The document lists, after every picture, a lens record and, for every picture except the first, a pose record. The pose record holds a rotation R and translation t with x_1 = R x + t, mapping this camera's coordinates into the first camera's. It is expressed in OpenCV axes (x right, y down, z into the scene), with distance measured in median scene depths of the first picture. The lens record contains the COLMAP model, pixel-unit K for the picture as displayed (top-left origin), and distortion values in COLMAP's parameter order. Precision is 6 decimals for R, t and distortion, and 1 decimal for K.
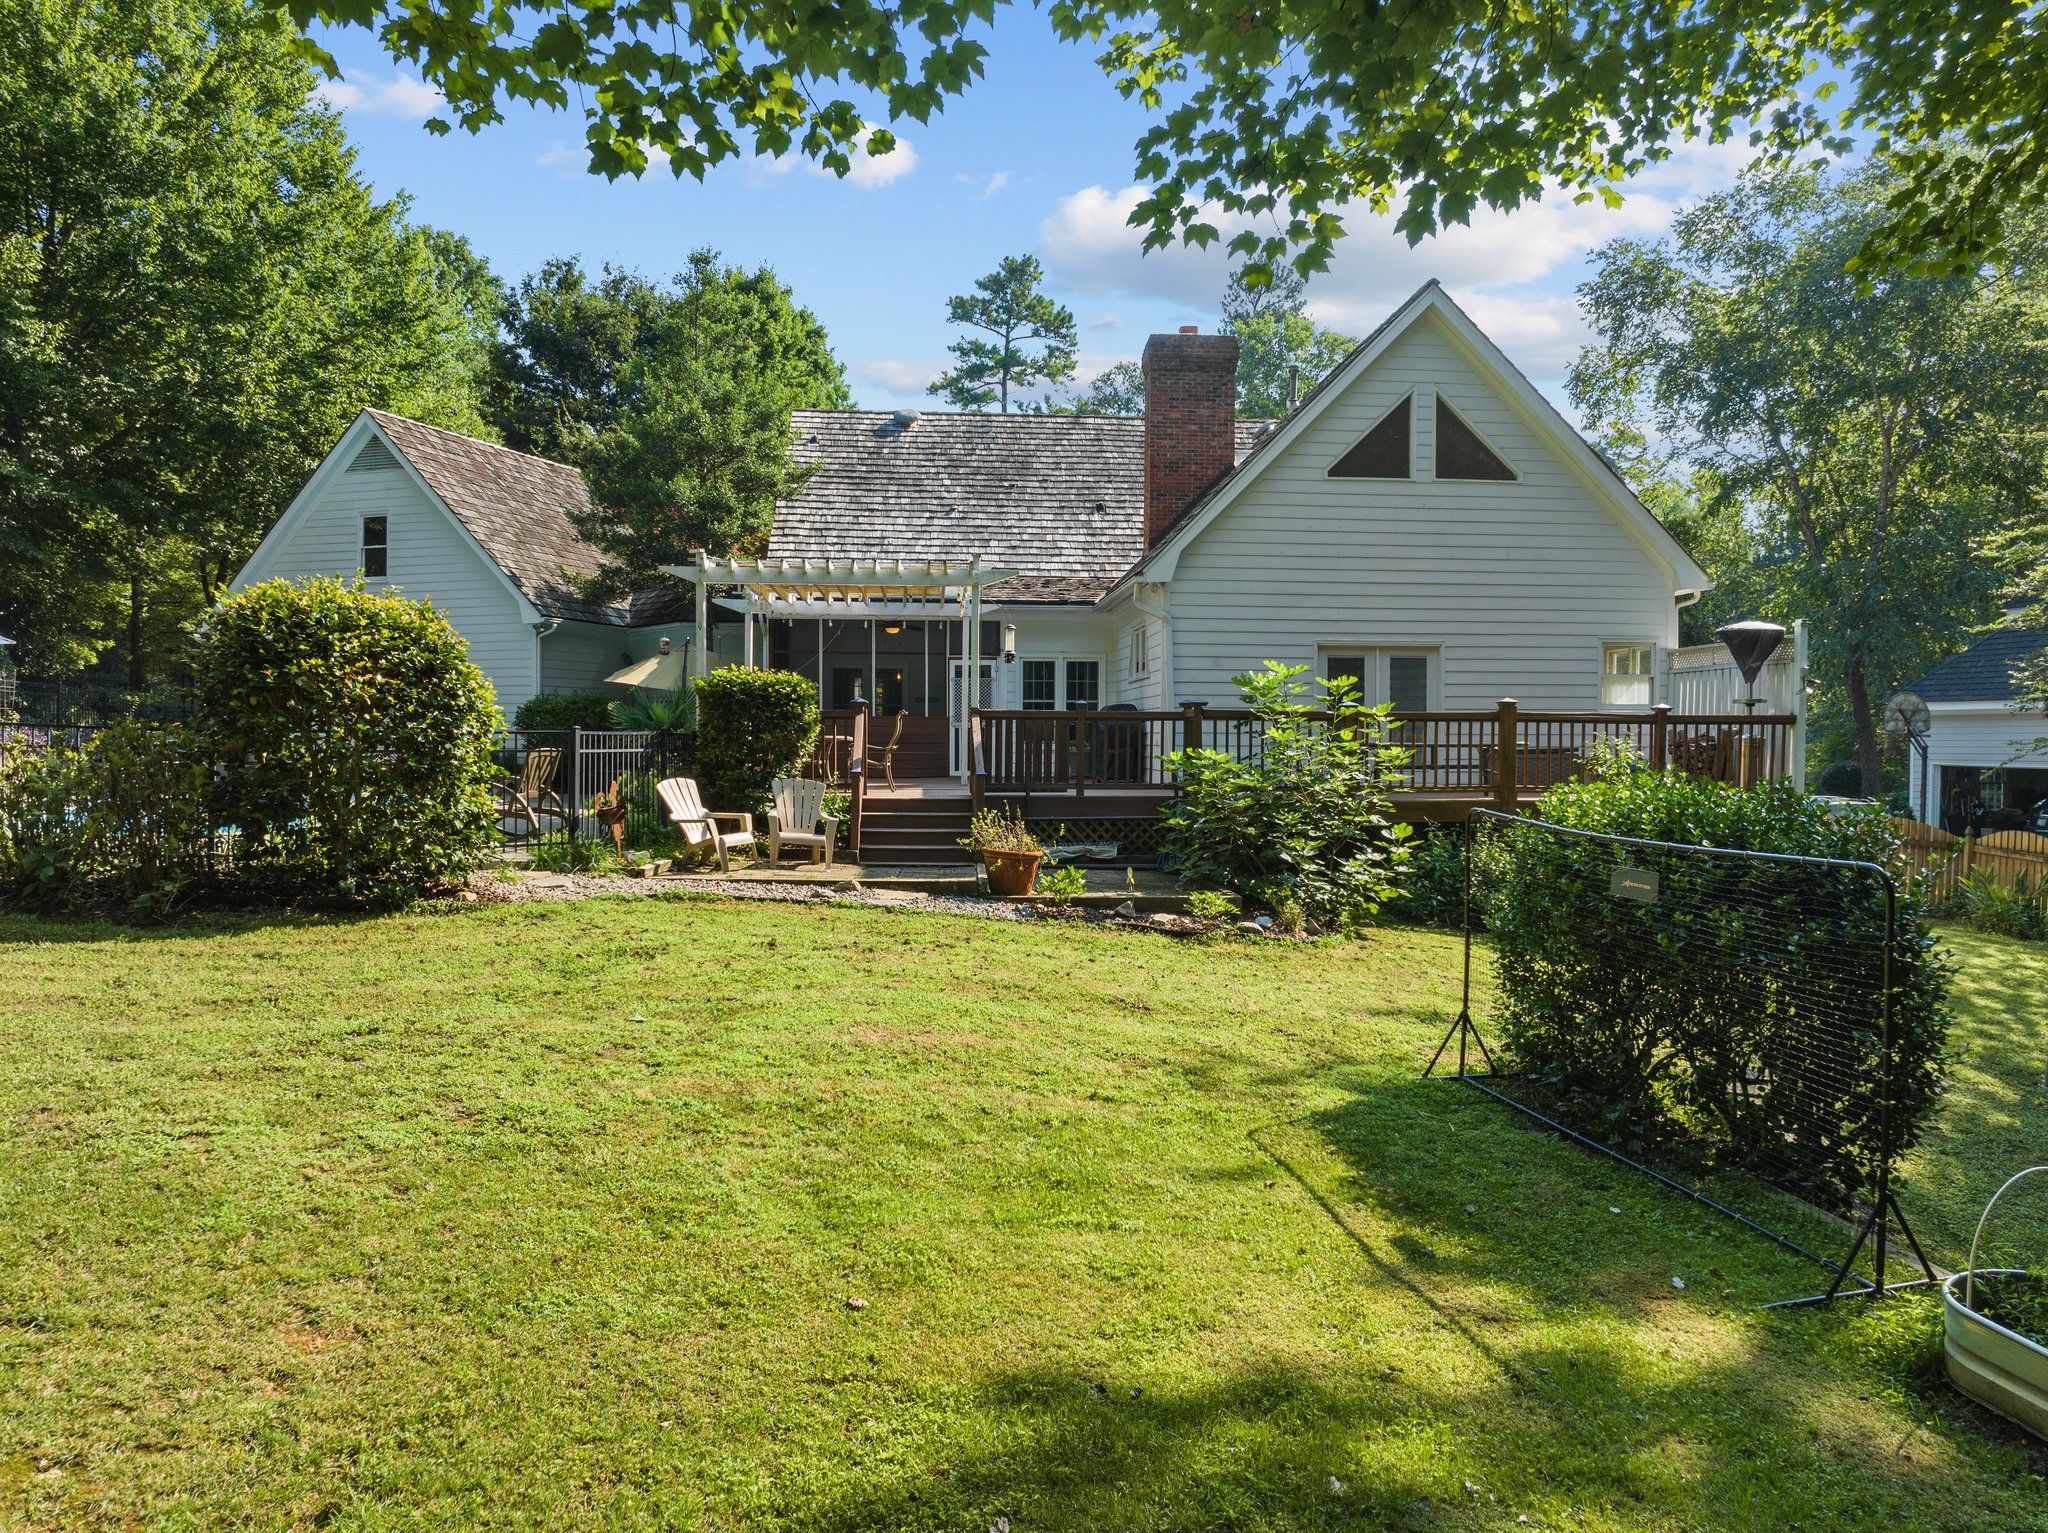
lens RADIAL K [[1460.1, 0, 1070.5], [0, 1460.1, 772.7], [0, 0, 1]] dist [-0.045705, 0.020448]
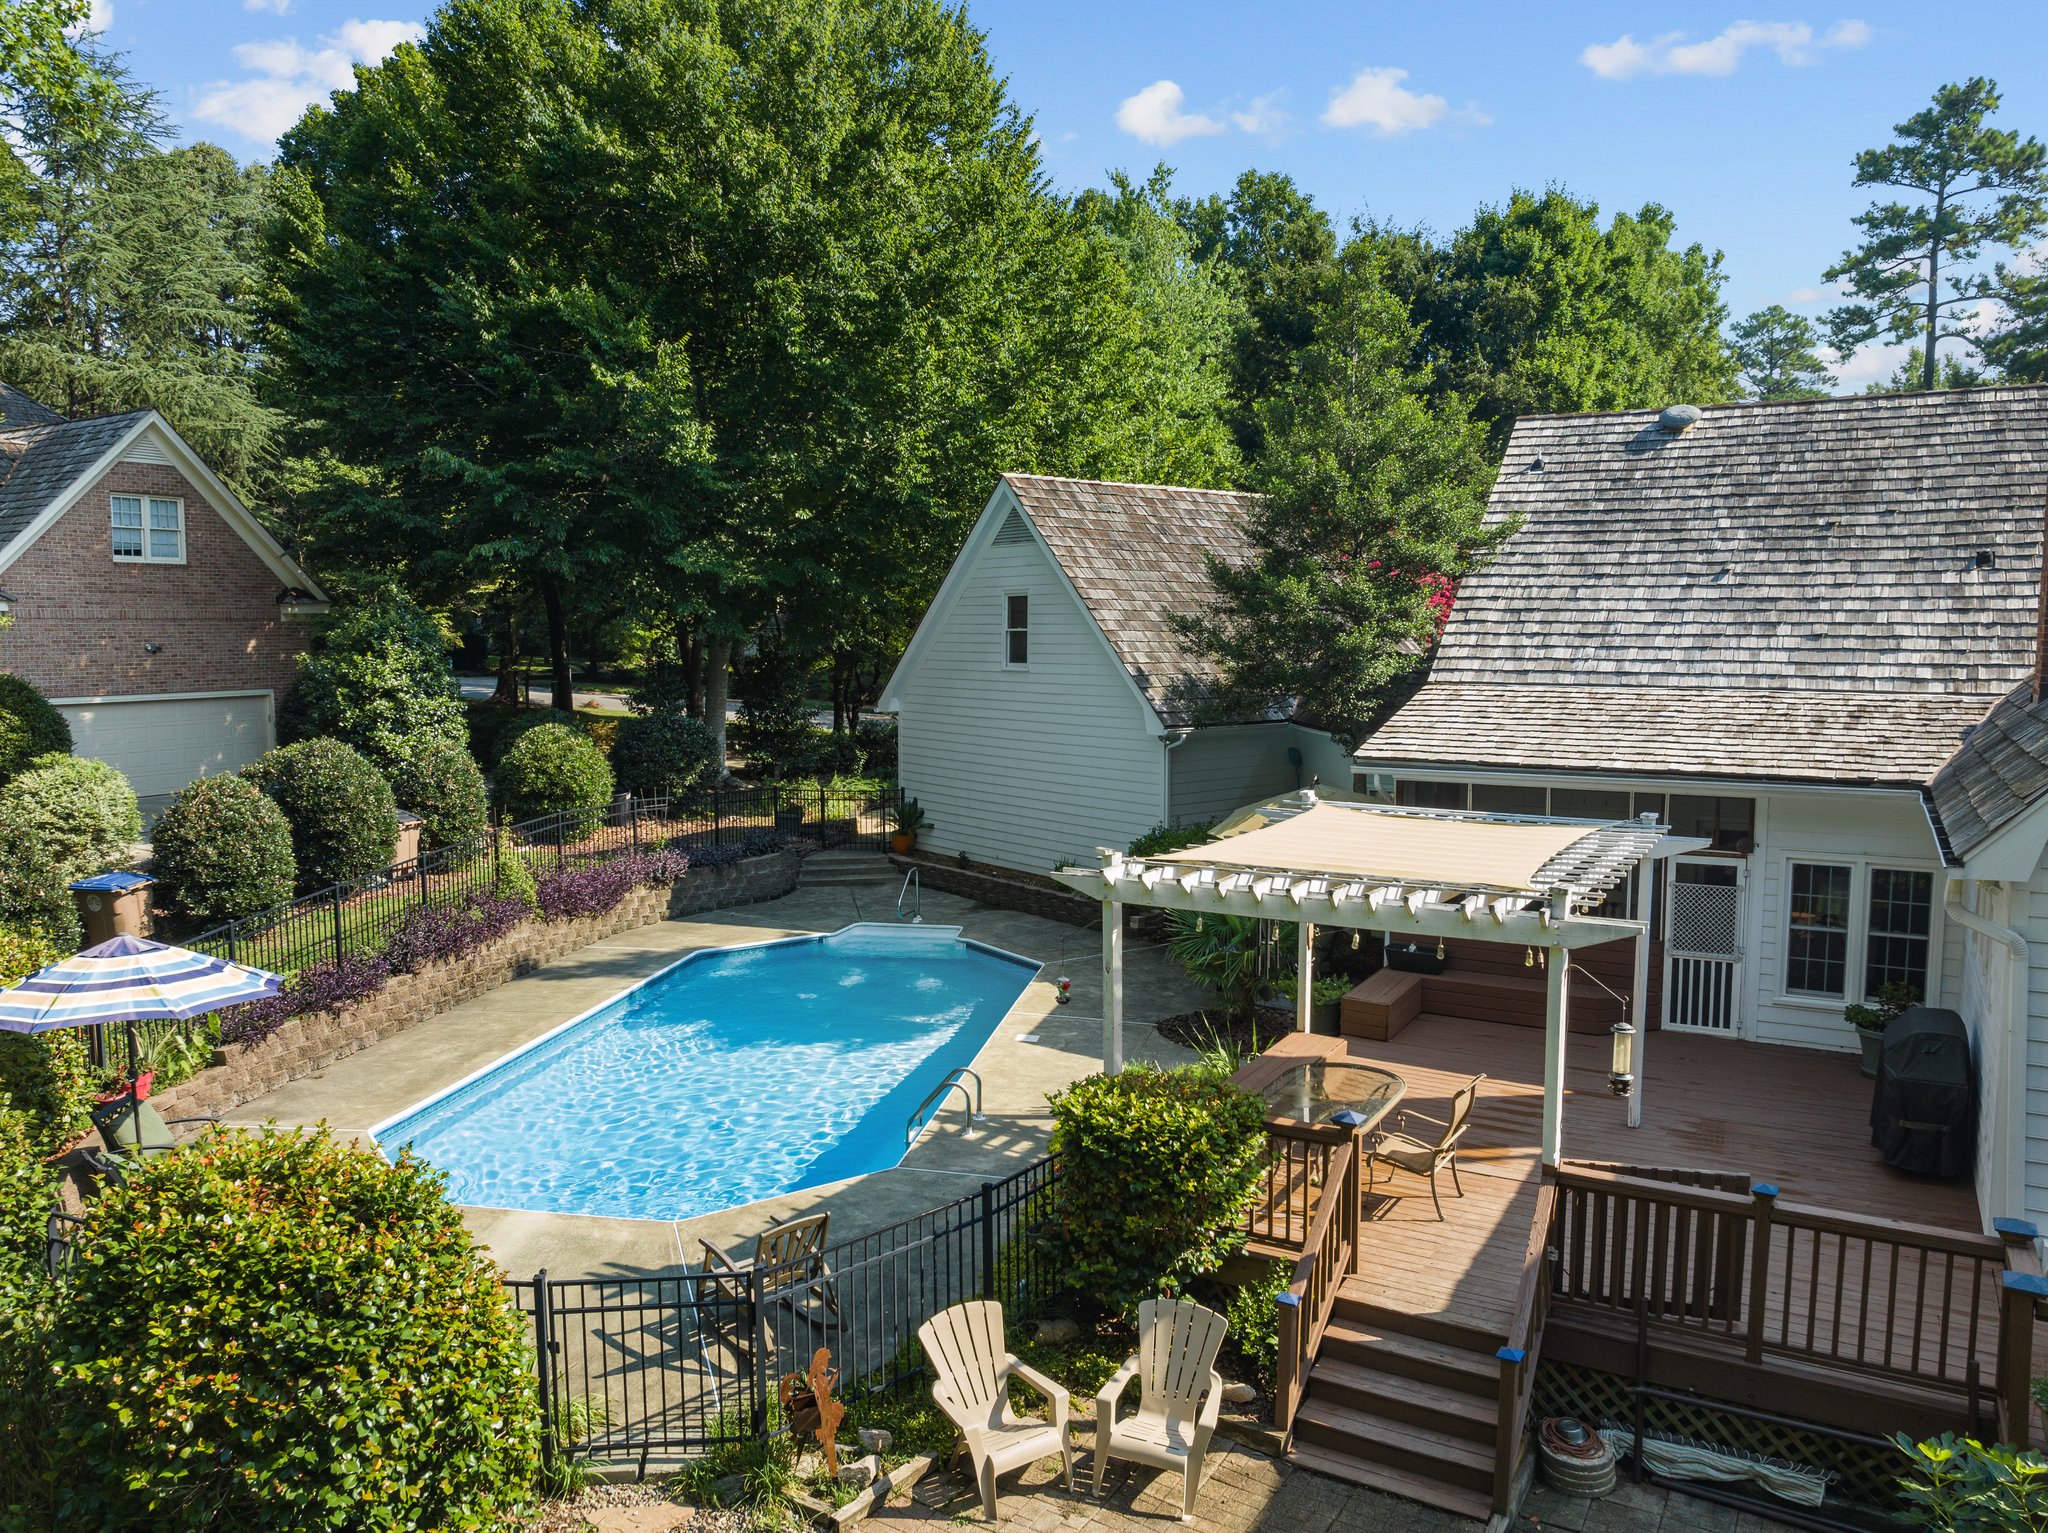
lens RADIAL K [[1460.1, 0, 1043.9], [0, 1460.1, 760.3], [0, 0, 1]] dist [-0.045705, 0.020448]
pose [[0.815546, 0.050012, -0.576526, 0.052312], [-0.009862, 0.997315, 0.072564, -0.141029], [0.578608, -0.053493, 0.813850, 0.275154]]
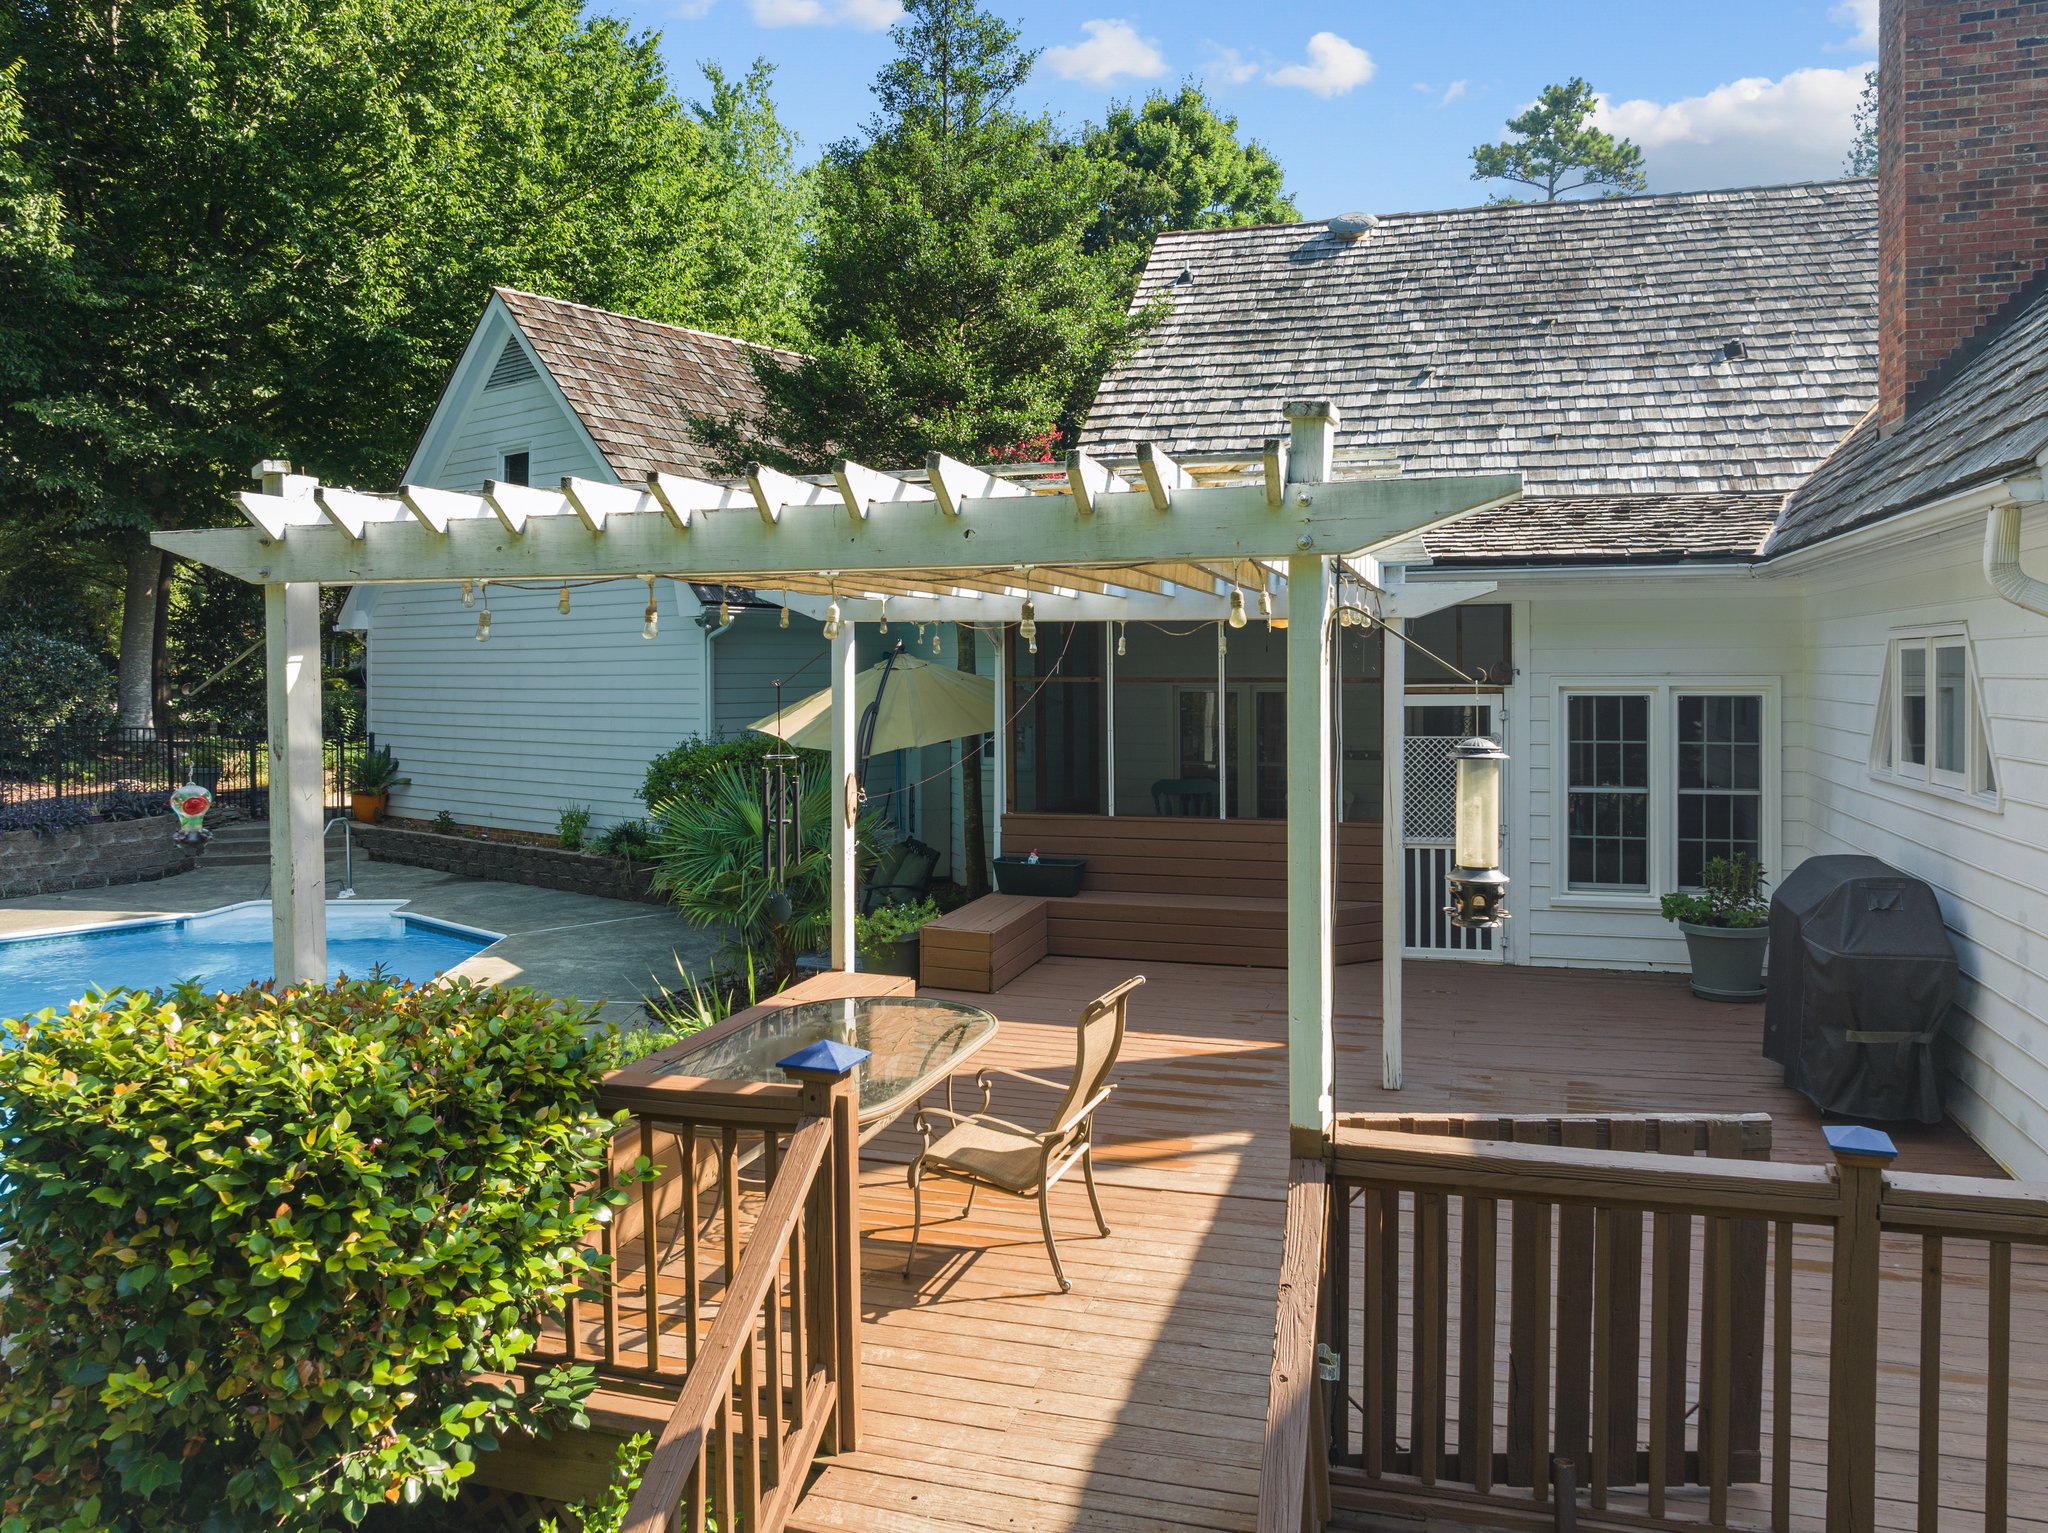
lens RADIAL K [[1460.1, 0, 1038.3], [0, 1460.1, 698.7], [0, 0, 1]] dist [-0.045705, 0.020448]
pose [[0.925943, 0.000680, -0.377663, -0.013388], [-0.002221, 0.999991, -0.003644, -0.064124], [0.377657, 0.004213, 0.925936, 0.477577]]
